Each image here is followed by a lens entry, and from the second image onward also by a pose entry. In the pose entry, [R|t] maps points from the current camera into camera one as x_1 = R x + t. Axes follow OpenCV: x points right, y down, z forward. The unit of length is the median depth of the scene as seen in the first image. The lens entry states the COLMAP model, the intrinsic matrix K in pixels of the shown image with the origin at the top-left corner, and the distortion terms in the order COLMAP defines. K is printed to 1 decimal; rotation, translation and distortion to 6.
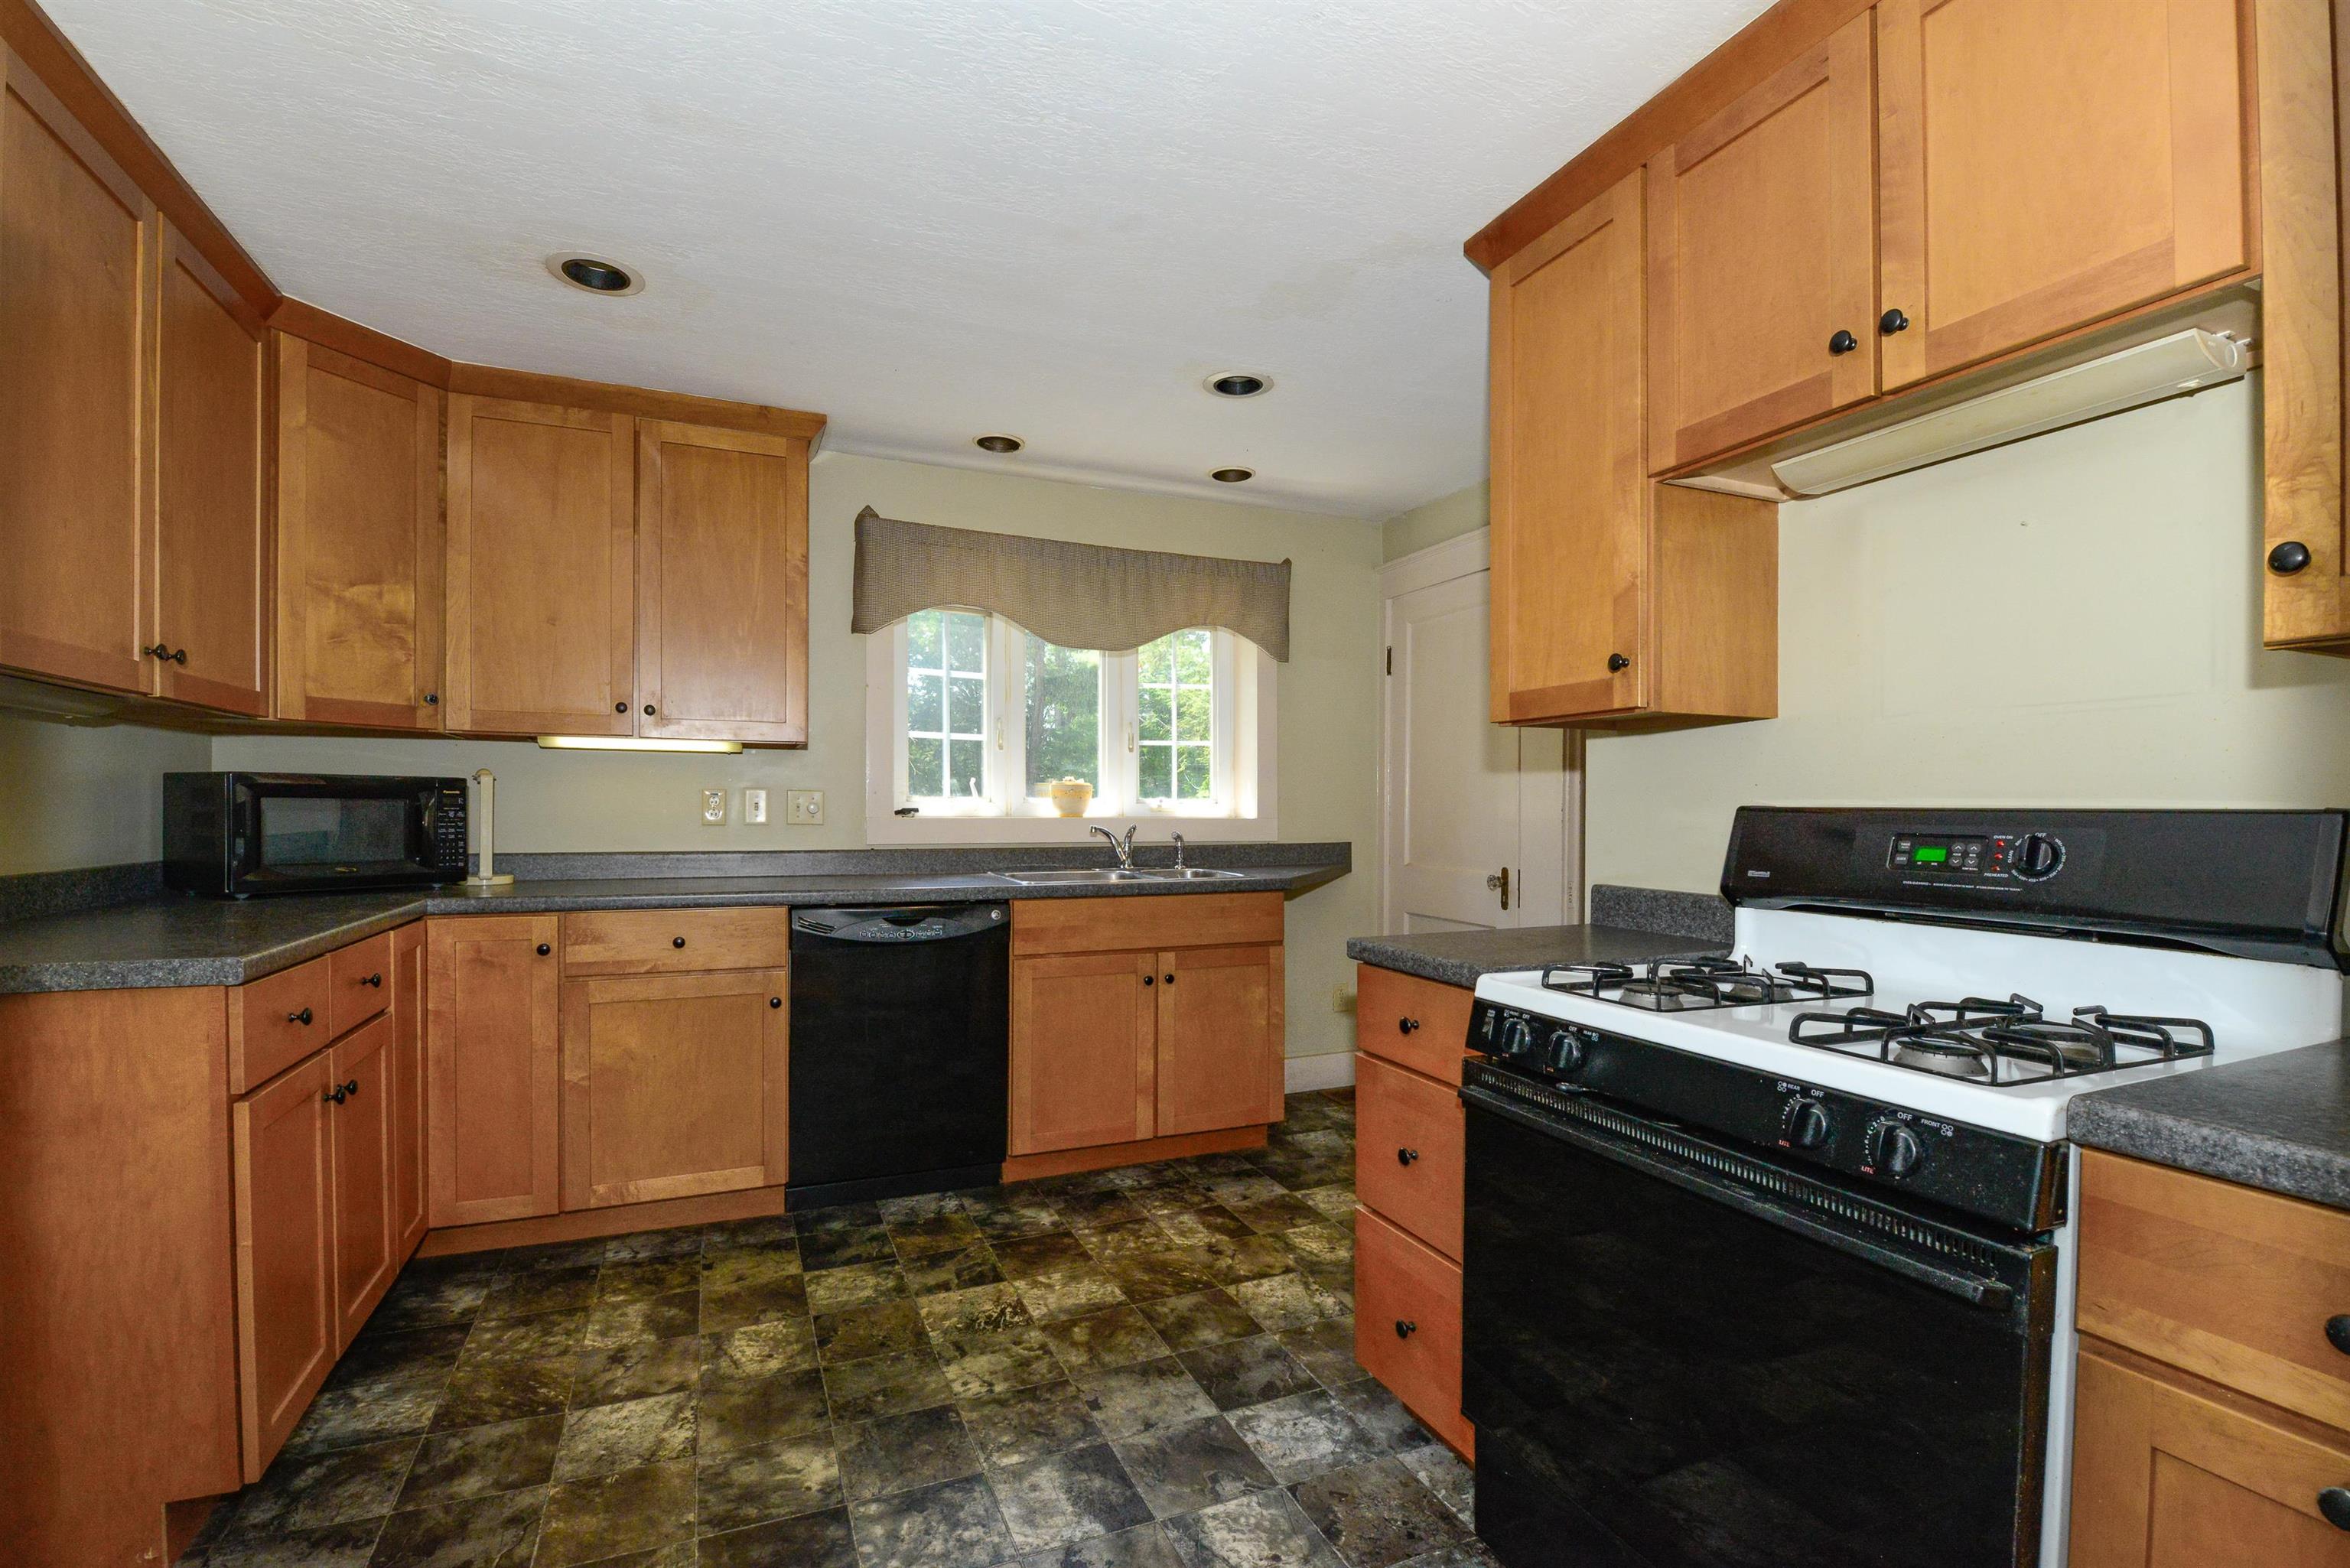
lens RADIAL K [[1034.7, 0, 1164.9], [0, 1034.7, 820.0], [0, 0, 1]] dist [-0.001485, -0.010815]
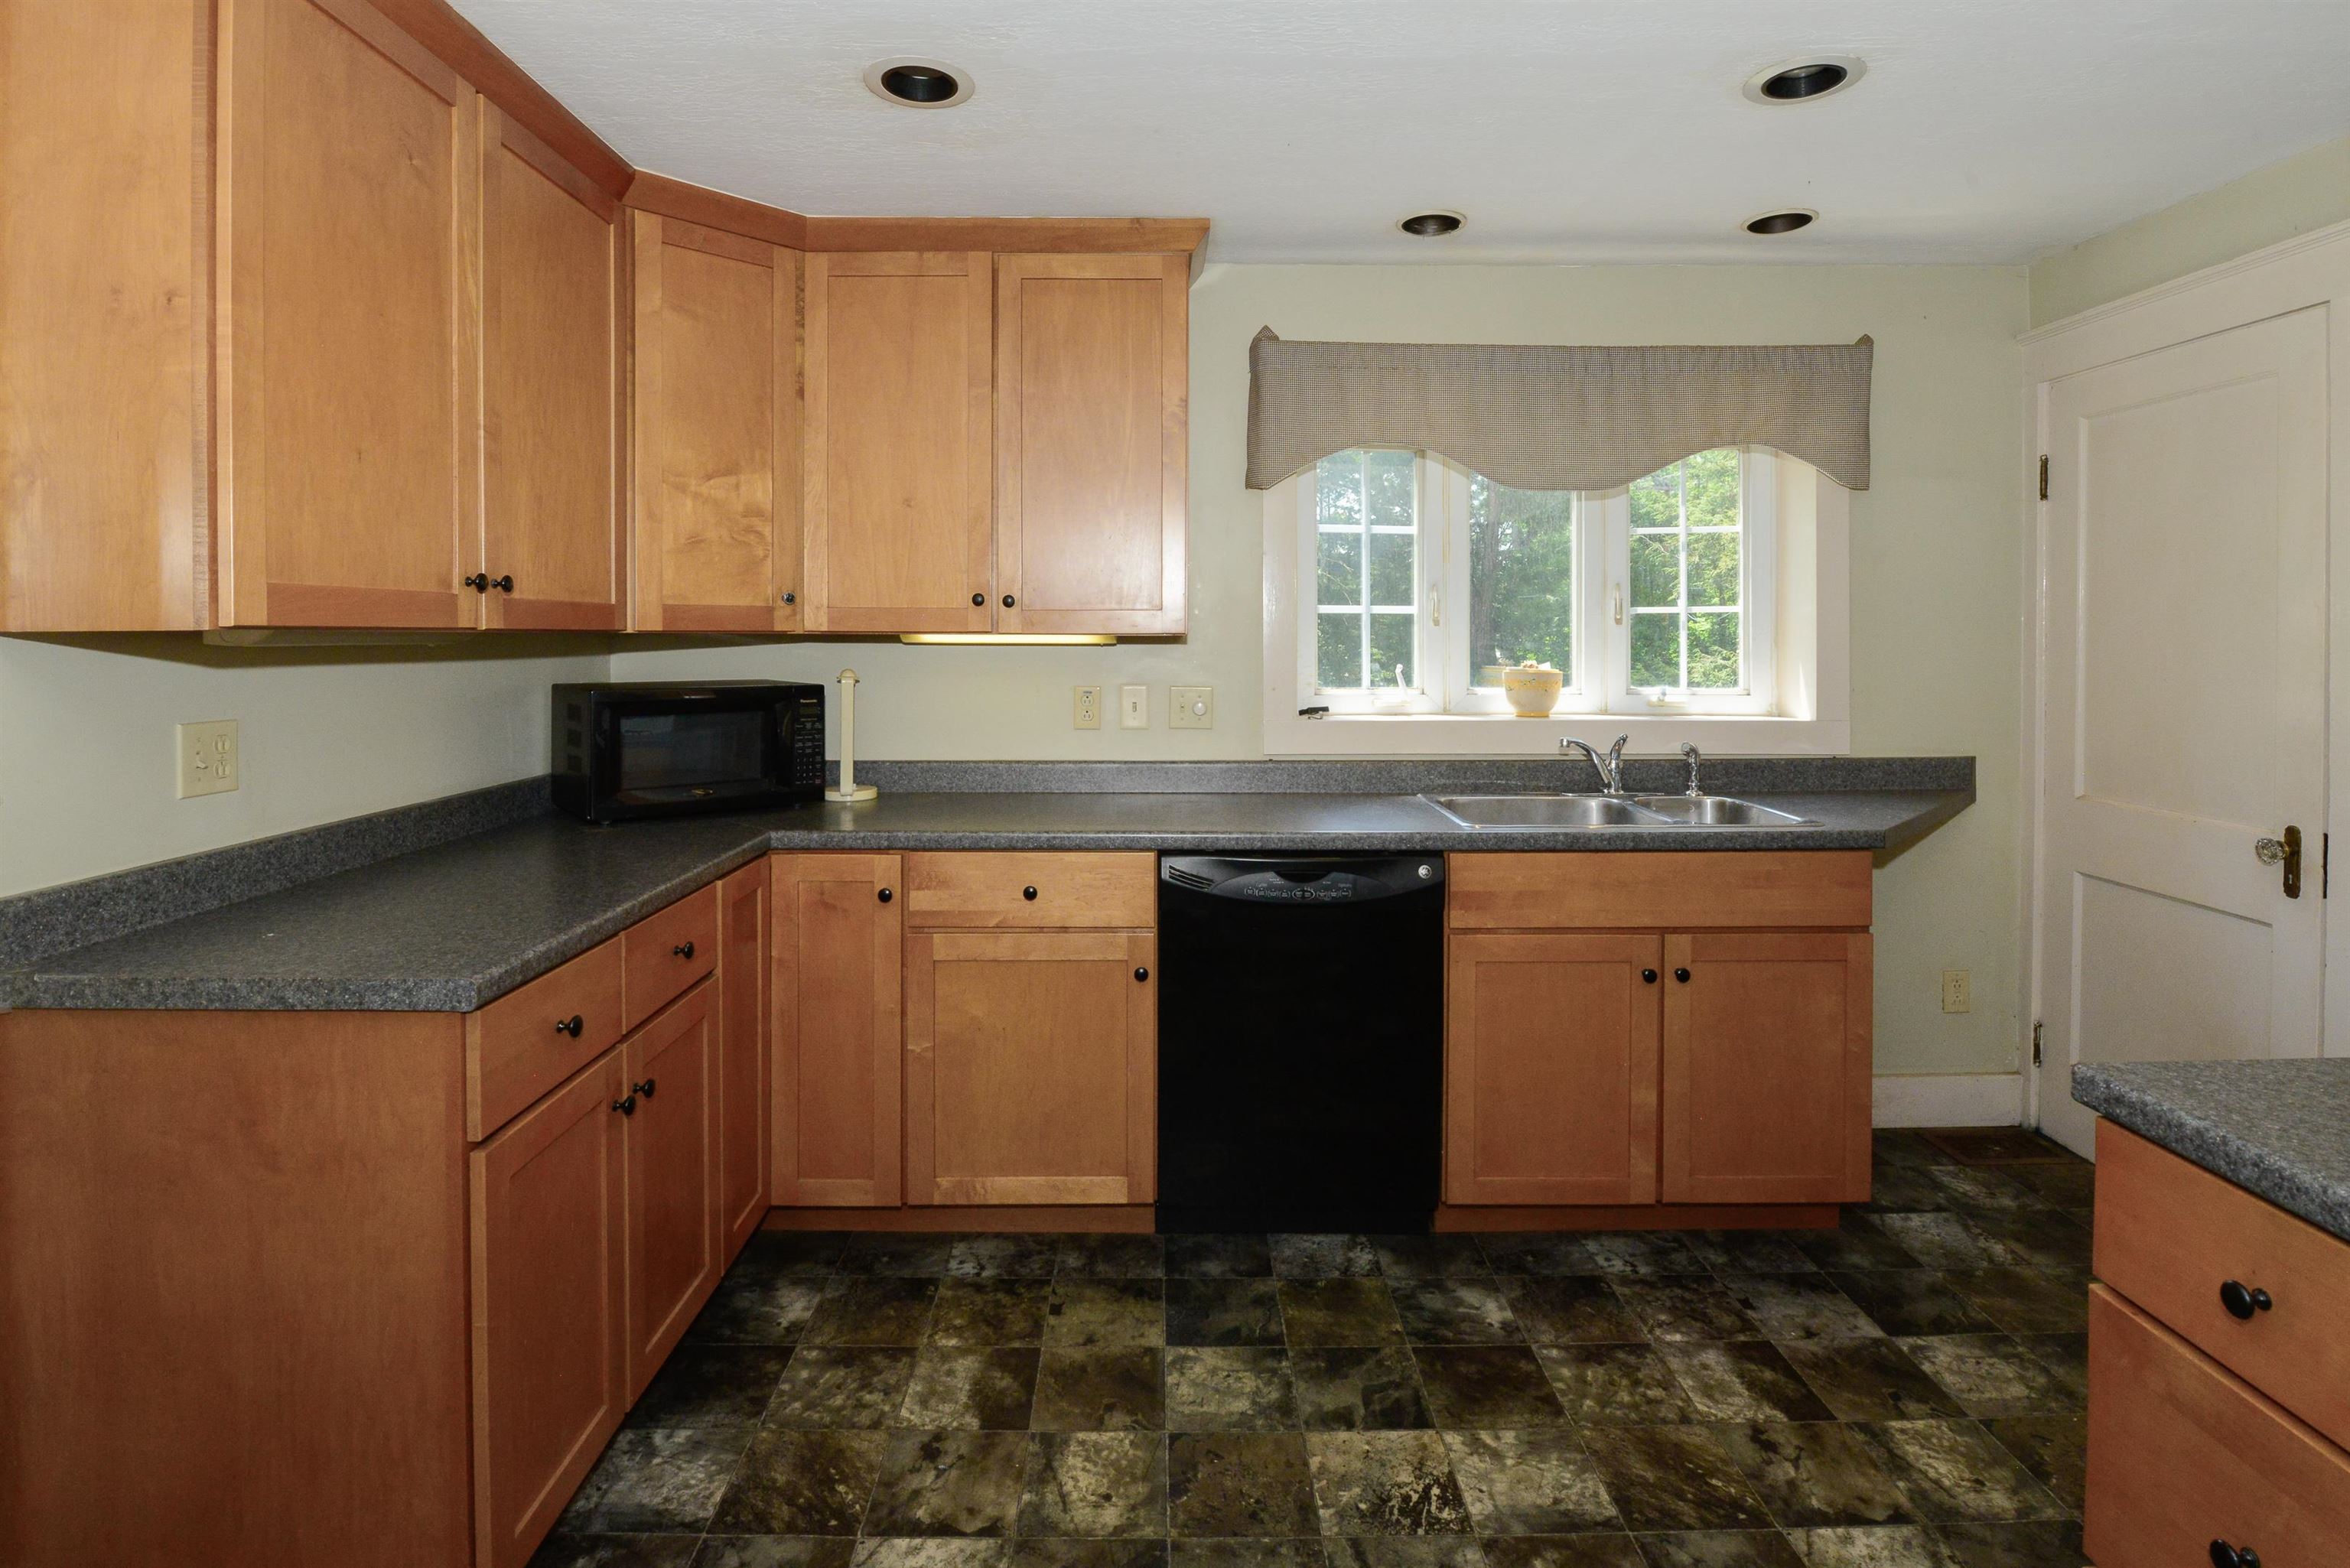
lens RADIAL K [[1138.3, 0, 1173.5], [0, 1138.3, 654.9], [0, 0, 1]] dist [-0.000927, -0.012565]
pose [[0.923091, 0.001915, -0.384577, -0.020867], [0.000005, 0.999988, 0.004992, -0.072393], [0.384582, -0.004610, 0.923079, 0.212893]]
